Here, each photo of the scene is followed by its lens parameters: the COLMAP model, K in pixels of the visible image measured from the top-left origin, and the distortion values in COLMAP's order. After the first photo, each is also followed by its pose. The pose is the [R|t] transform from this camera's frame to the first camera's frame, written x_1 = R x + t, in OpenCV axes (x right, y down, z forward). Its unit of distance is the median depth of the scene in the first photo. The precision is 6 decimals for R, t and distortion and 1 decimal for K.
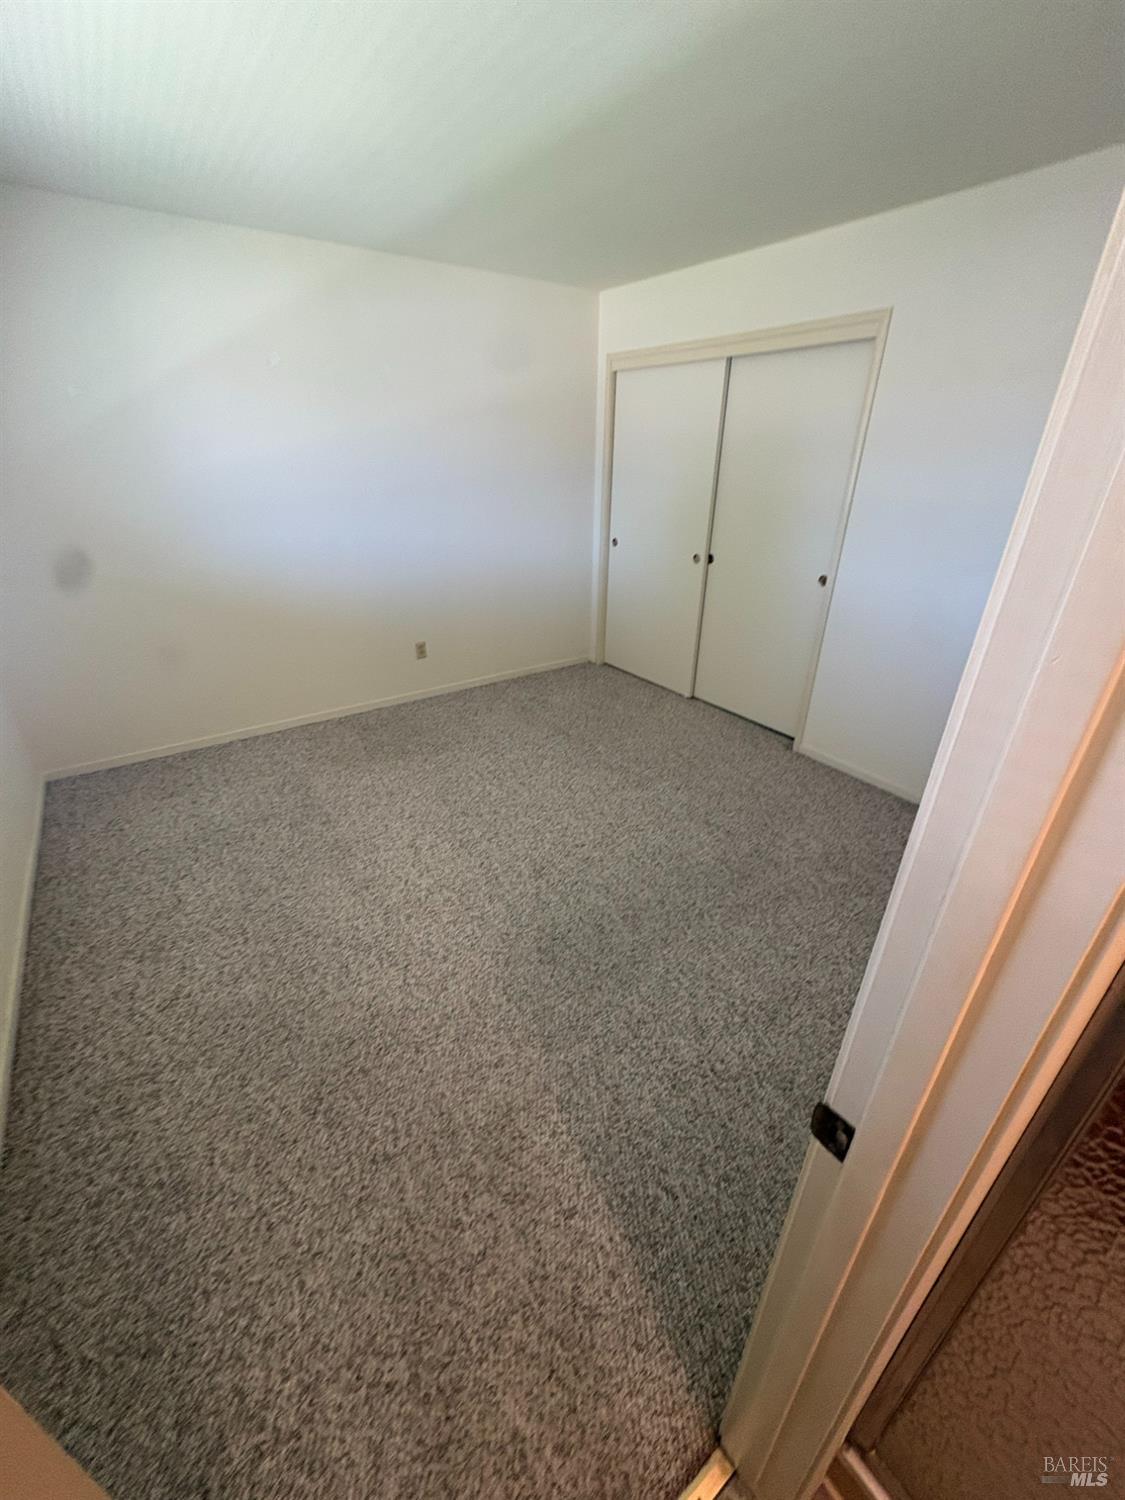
lens RADIAL K [[598.3, 0, 564.5], [0, 598.3, 746.8], [0, 0, 1]] dist [-0.002271, -0.000639]
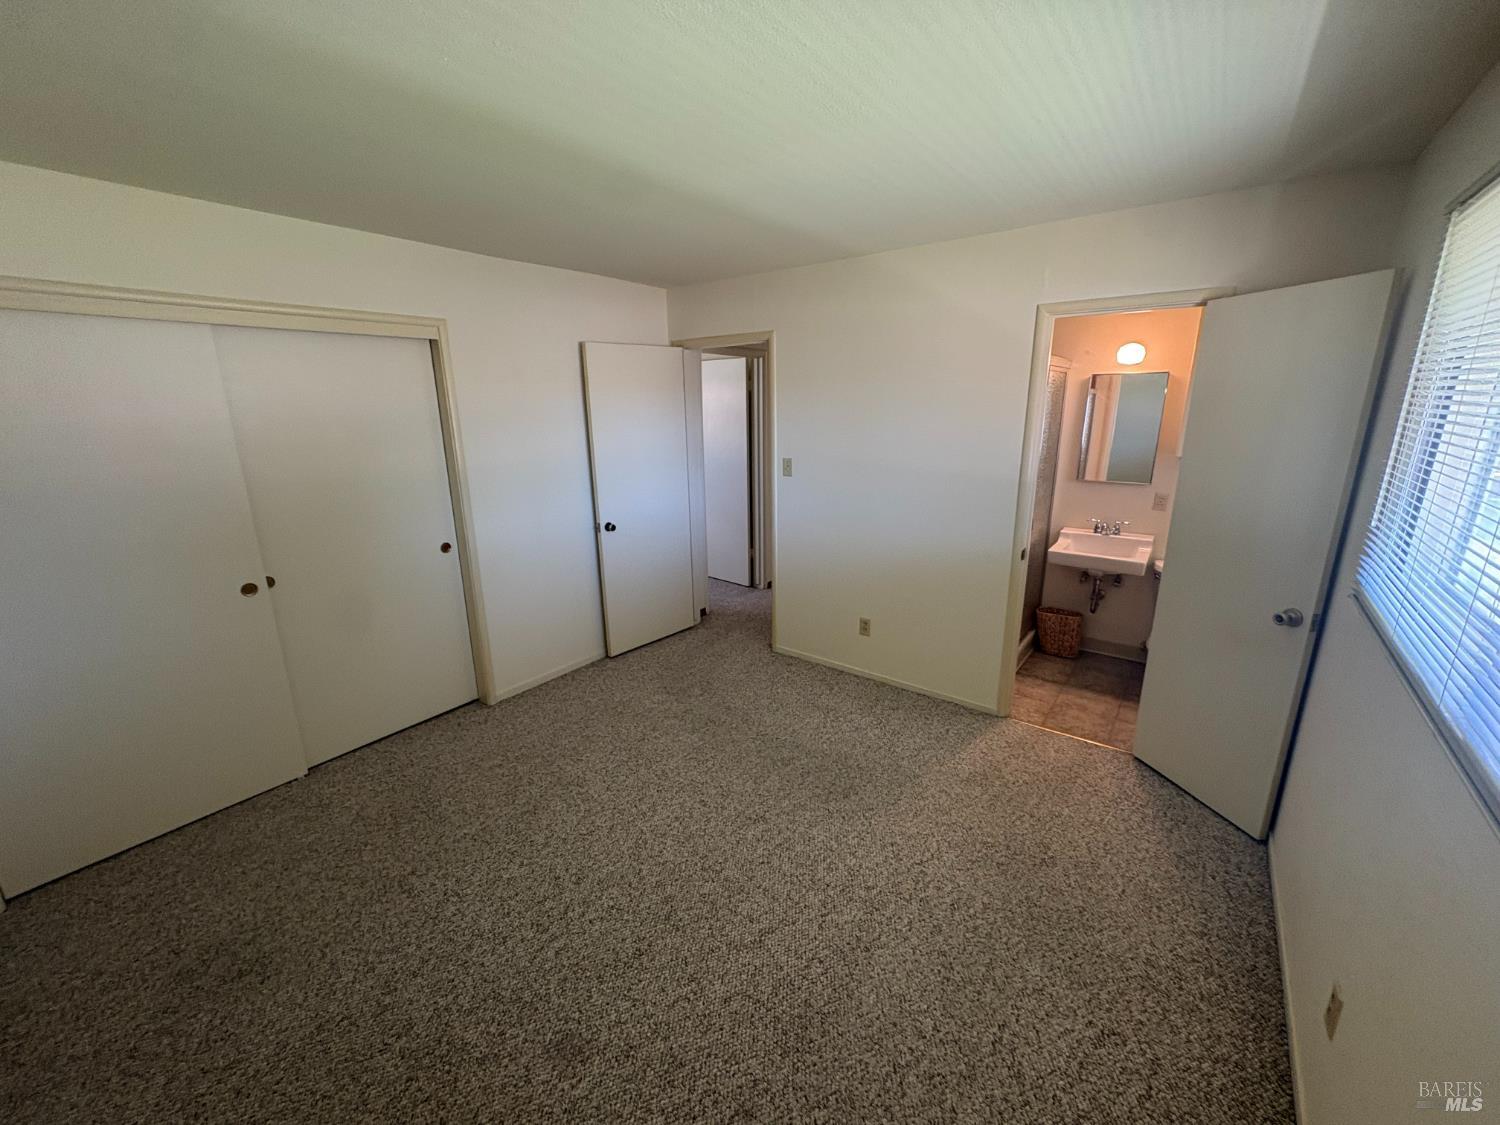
lens RADIAL K [[598.3, 0, 745.2], [0, 598.3, 563.5], [0, 0, 1]] dist [-0.002271, -0.000639]
pose [[-0.295529, -0.255048, 0.920659, -0.974698], [0.438294, 0.820099, 0.367882, -0.598668], [-0.848859, 0.512239, -0.130577, 1.048431]]
